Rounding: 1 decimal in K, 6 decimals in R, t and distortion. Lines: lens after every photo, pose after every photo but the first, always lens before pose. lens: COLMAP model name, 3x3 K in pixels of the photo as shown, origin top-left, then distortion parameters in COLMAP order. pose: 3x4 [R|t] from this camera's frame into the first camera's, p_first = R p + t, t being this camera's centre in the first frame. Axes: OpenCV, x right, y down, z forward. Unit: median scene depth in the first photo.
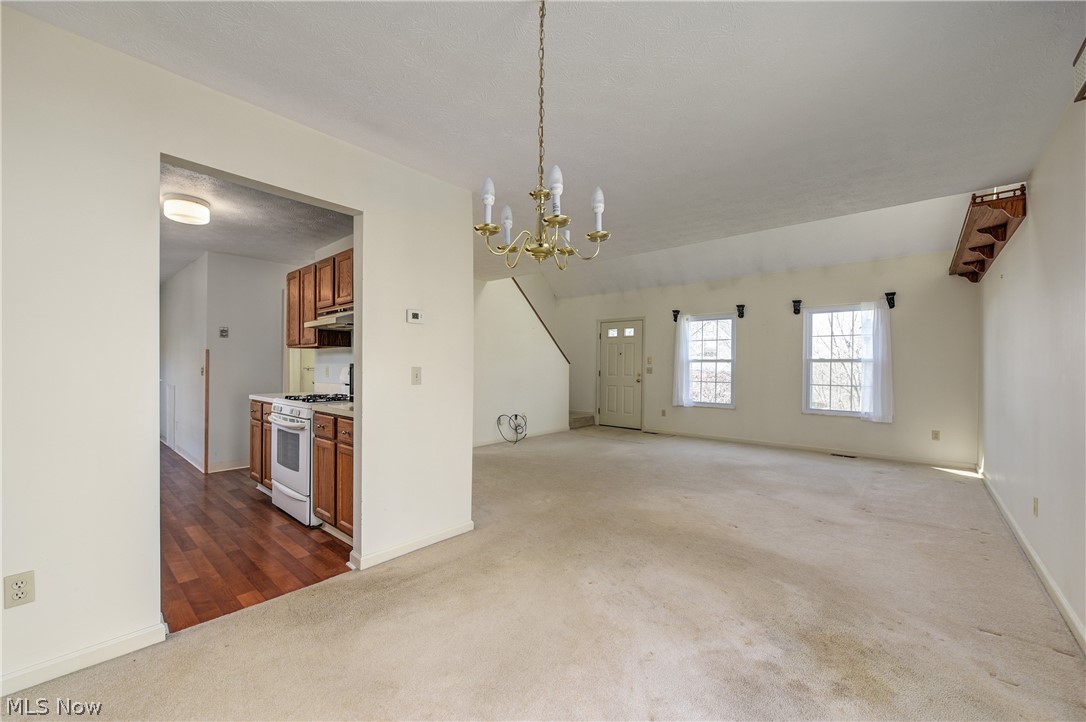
lens RADIAL K [[428.4, 0, 540.7], [0, 428.4, 366.3], [0, 0, 1]] dist [-0.002872, -0.000330]
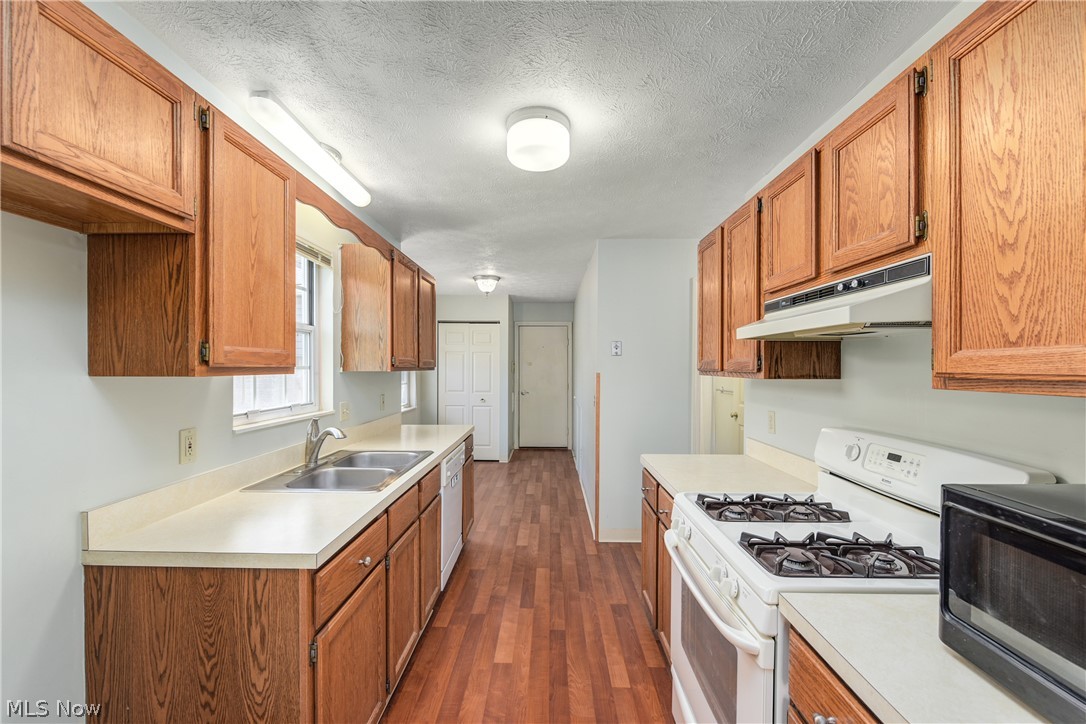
lens RADIAL K [[438.9, 0, 541.2], [0, 438.9, 367.6], [0, 0, 1]] dist [-0.001009, -0.000291]
pose [[0.646644, 0.000127, -0.762792, -0.304881], [-0.000431, 1.000000, -0.000199, -0.055393], [0.762791, 0.000458, 0.646644, 0.499869]]
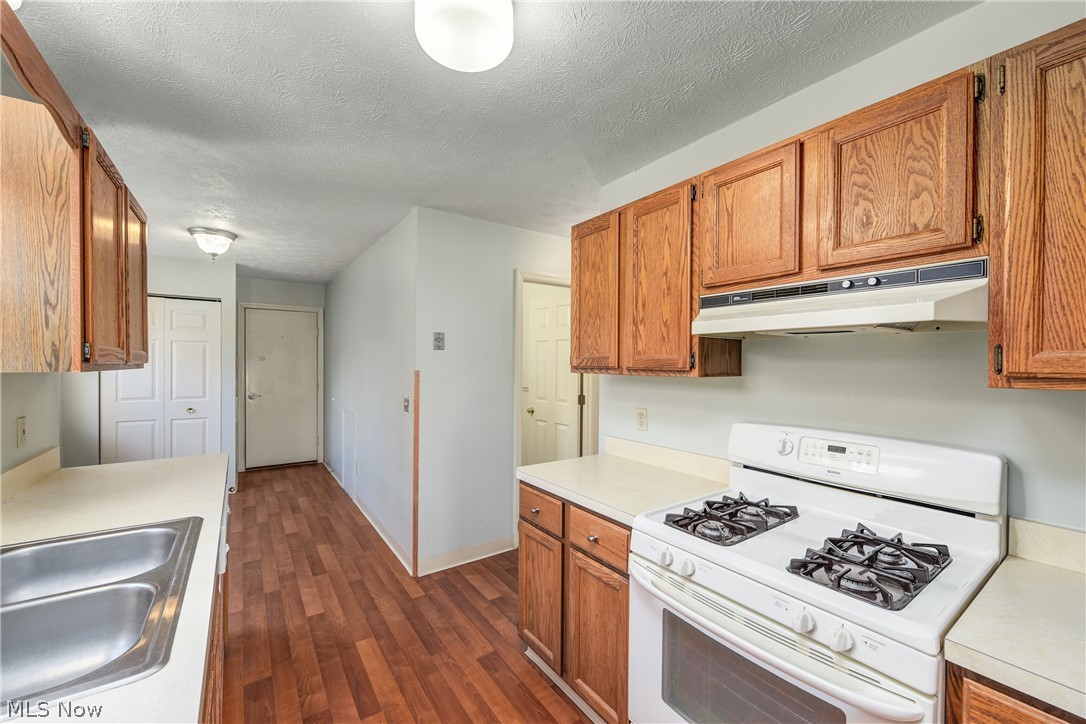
lens RADIAL K [[428.4, 0, 540.7], [0, 428.4, 367.3], [0, 0, 1]] dist [-0.002872, -0.000330]
pose [[0.972470, 0.003968, -0.232996, -0.539155], [-0.001770, 0.999952, 0.009643, -0.057373], [0.233023, -0.008965, 0.972430, 0.523642]]
